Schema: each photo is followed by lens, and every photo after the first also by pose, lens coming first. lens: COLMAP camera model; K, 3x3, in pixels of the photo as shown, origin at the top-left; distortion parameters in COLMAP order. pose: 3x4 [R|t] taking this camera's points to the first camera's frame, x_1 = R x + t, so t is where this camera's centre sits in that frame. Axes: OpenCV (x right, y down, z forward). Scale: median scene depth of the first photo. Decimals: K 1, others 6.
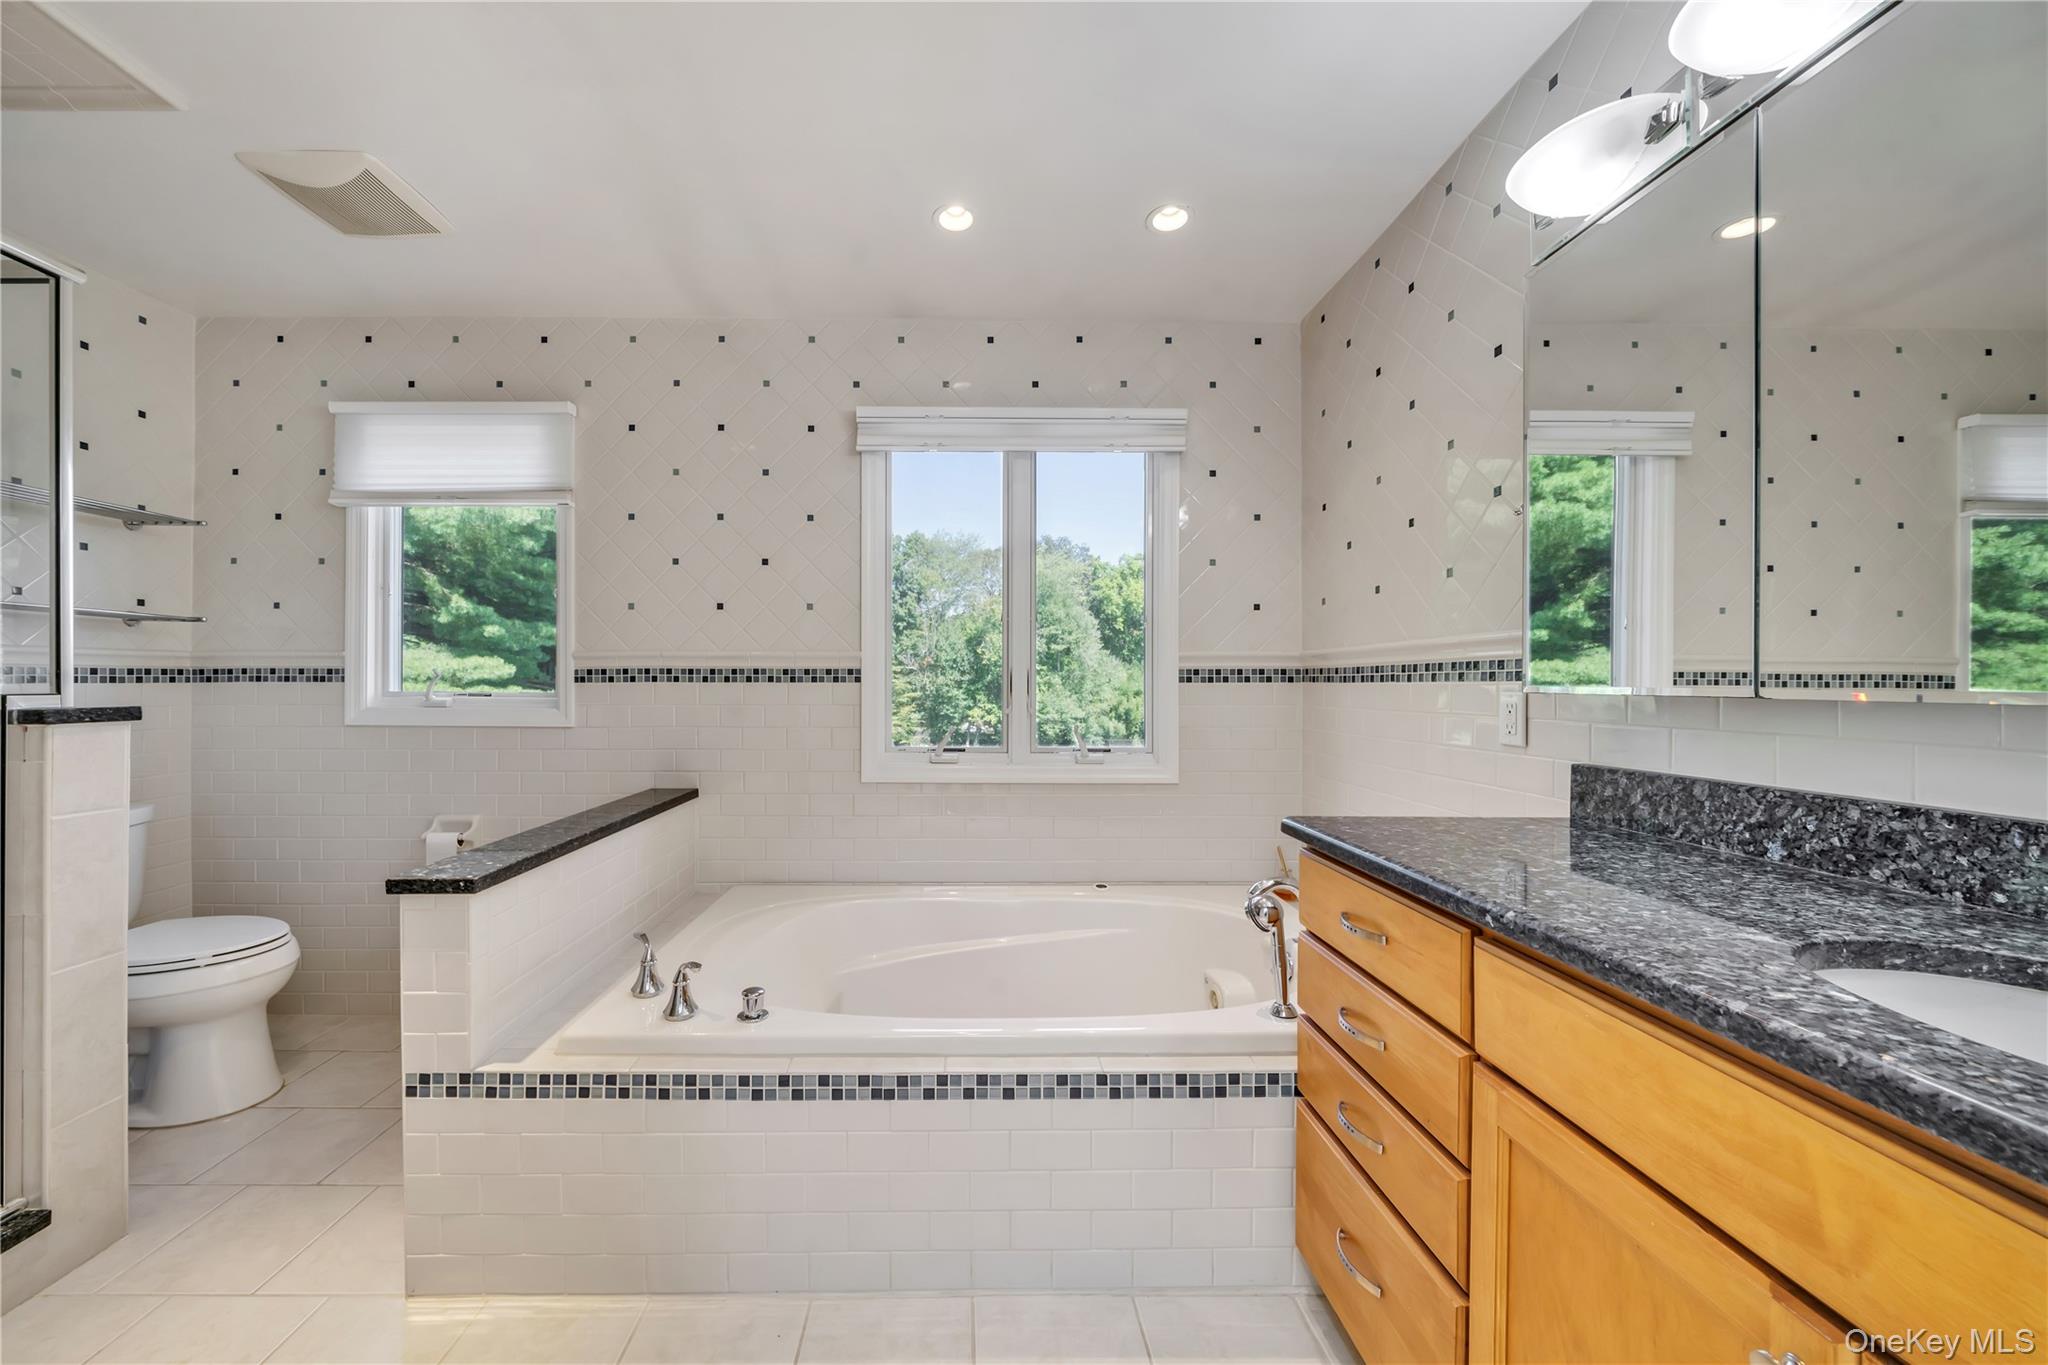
lens RADIAL K [[744.4, 0, 966.6], [0, 744.4, 681.7], [0, 0, 1]] dist [-0.000013, -0.000096]
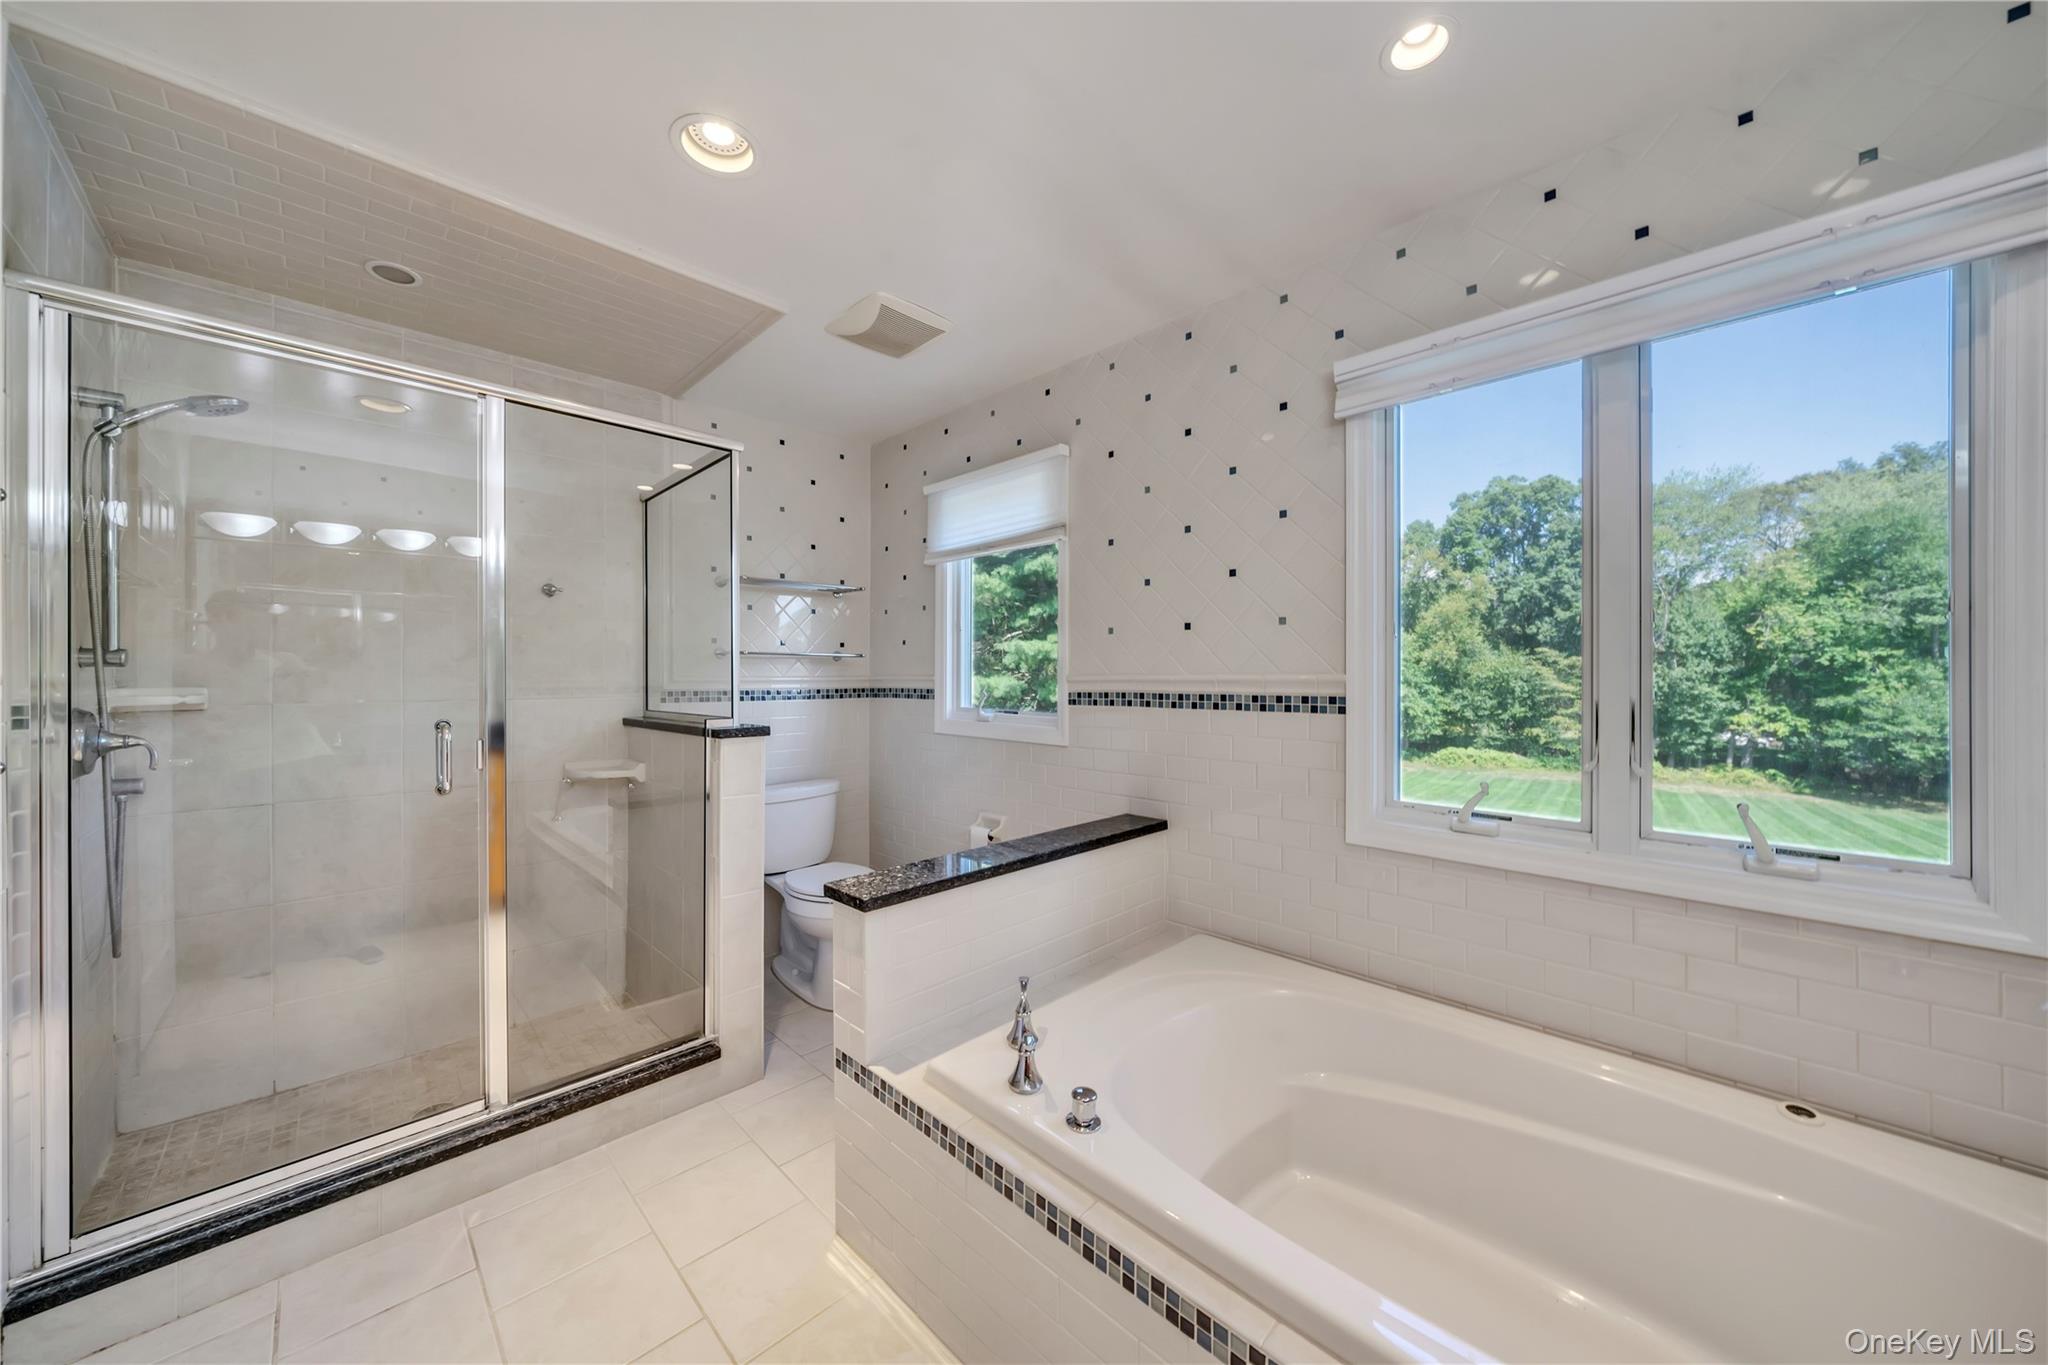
lens RADIAL K [[713.5, 0, 1016.2], [0, 713.5, 672.8], [0, 0, 1]] dist [-0.001276, -0.000096]
pose [[0.690611, -0.002668, -0.723222, 0.162205], [0.005602, 0.999983, 0.001661, -0.046364], [0.723205, -0.005198, 0.690614, 0.234854]]
